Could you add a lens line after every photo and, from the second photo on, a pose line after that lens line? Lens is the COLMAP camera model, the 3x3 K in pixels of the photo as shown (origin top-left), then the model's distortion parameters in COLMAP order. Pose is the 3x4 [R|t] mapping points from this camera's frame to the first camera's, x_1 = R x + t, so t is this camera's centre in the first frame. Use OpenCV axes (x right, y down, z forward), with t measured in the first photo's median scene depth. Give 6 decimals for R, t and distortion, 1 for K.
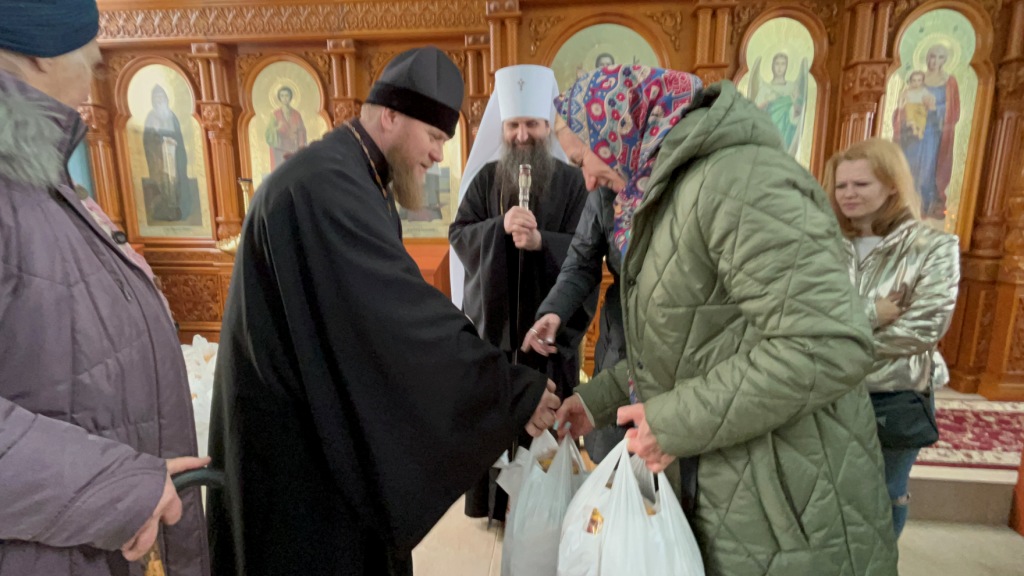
lens RADIAL K [[477.5, 0, 519.1], [0, 477.5, 288.7], [0, 0, 1]] dist [-0.002509, 0.002927]
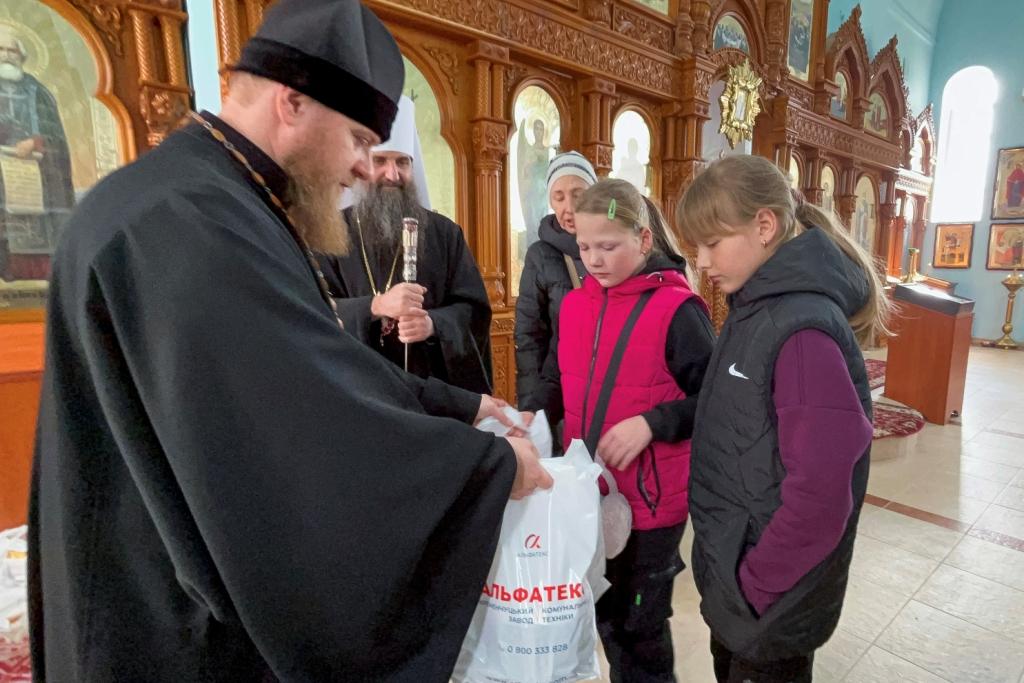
lens RADIAL K [[555.5, 0, 600.0], [0, 555.5, 342.6], [0, 0, 1]] dist [-0.010189, 0.007896]
pose [[0.657238, -0.101082, 0.746874, -0.285745], [0.105535, 0.993545, 0.041598, -0.025986], [-0.746258, 0.051481, 0.663663, 0.077104]]
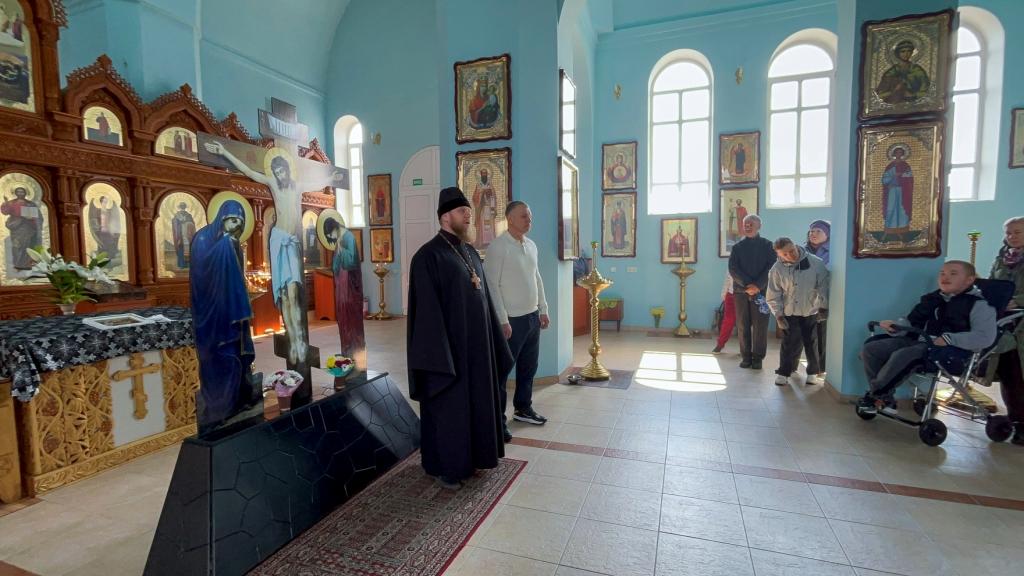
lens RADIAL K [[477.5, 0, 501.3], [0, 477.5, 286.1], [0, 0, 1]] dist [-0.002509, 0.002927]
pose [[0.268192, -0.060669, 0.961453, 0.233057], [0.170544, 0.985242, 0.014598, 0.183014], [-0.948150, 0.160055, 0.274581, -1.209469]]
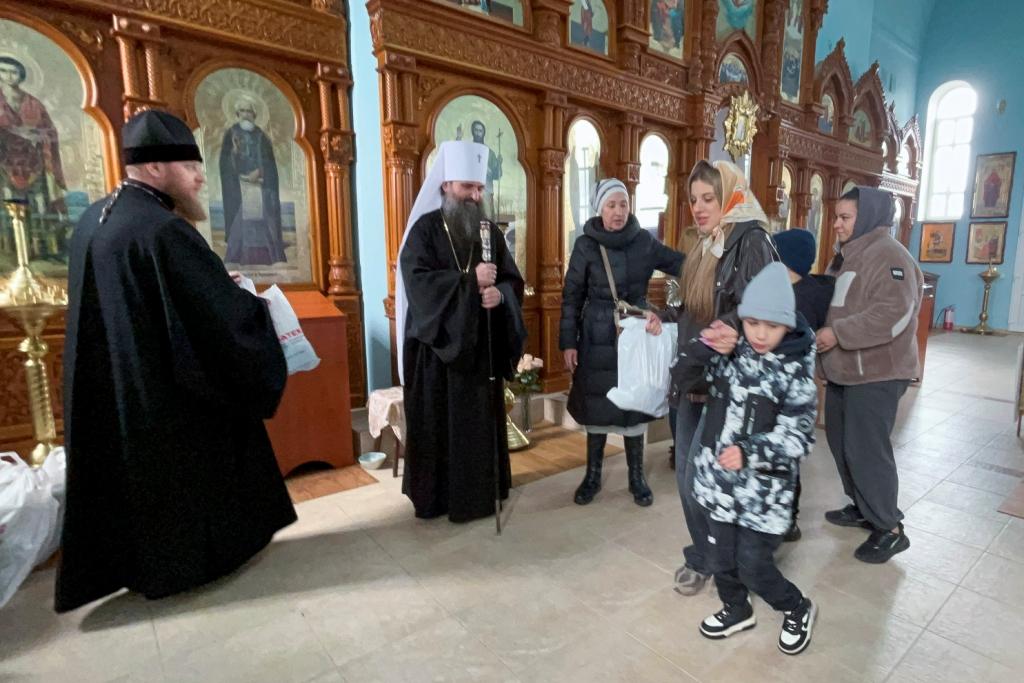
lens RADIAL K [[555.9, 0, 600.3], [0, 555.9, 341.9], [0, 0, 1]] dist [-0.007410, 0.004443]
pose [[0.666329, -0.102644, 0.738560, -0.576402], [0.104180, 0.993580, 0.044096, 0.014279], [-0.738345, 0.047560, 0.672745, -0.093419]]
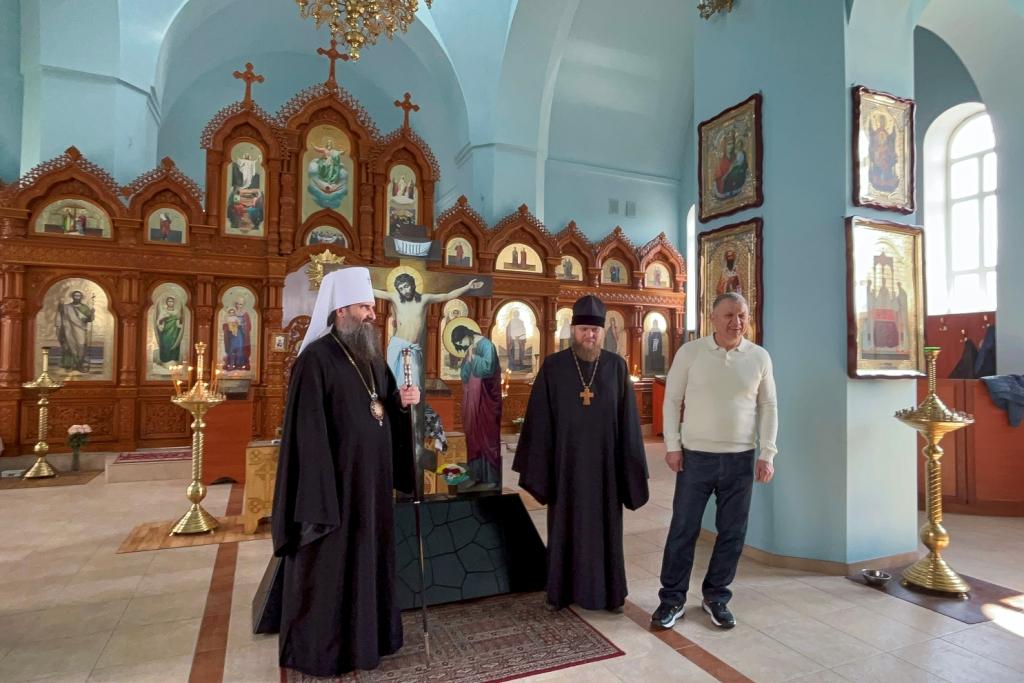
lens RADIAL K [[555.5, 0, 484.6], [0, 555.5, 343.6], [0, 0, 1]] dist [-0.010189, 0.007896]
pose [[0.886519, 0.029061, 0.461778, 0.542795], [0.061936, 0.981590, -0.180678, 0.237622], [-0.458528, 0.188775, 0.868399, -1.580813]]
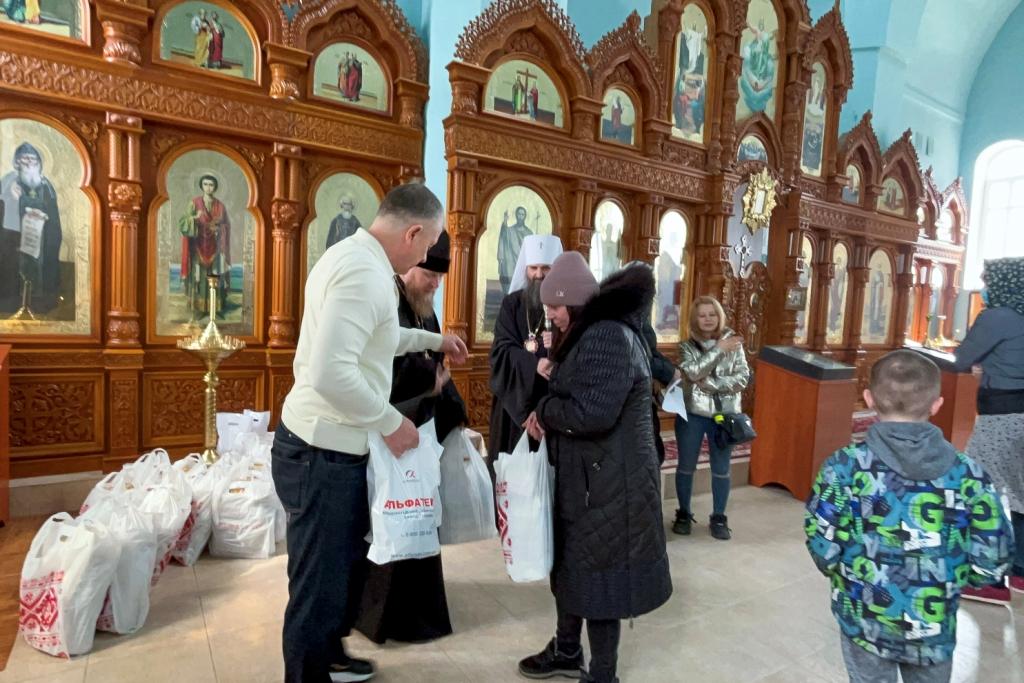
lens RADIAL K [[555.5, 0, 469.1], [0, 555.5, 343.8], [0, 0, 1]] dist [-0.010189, 0.007896]
pose [[0.812737, -0.001249, 0.582629, -0.743266], [0.053148, 0.995987, -0.072004, 0.009558], [-0.580201, 0.089486, 0.809543, -0.149553]]
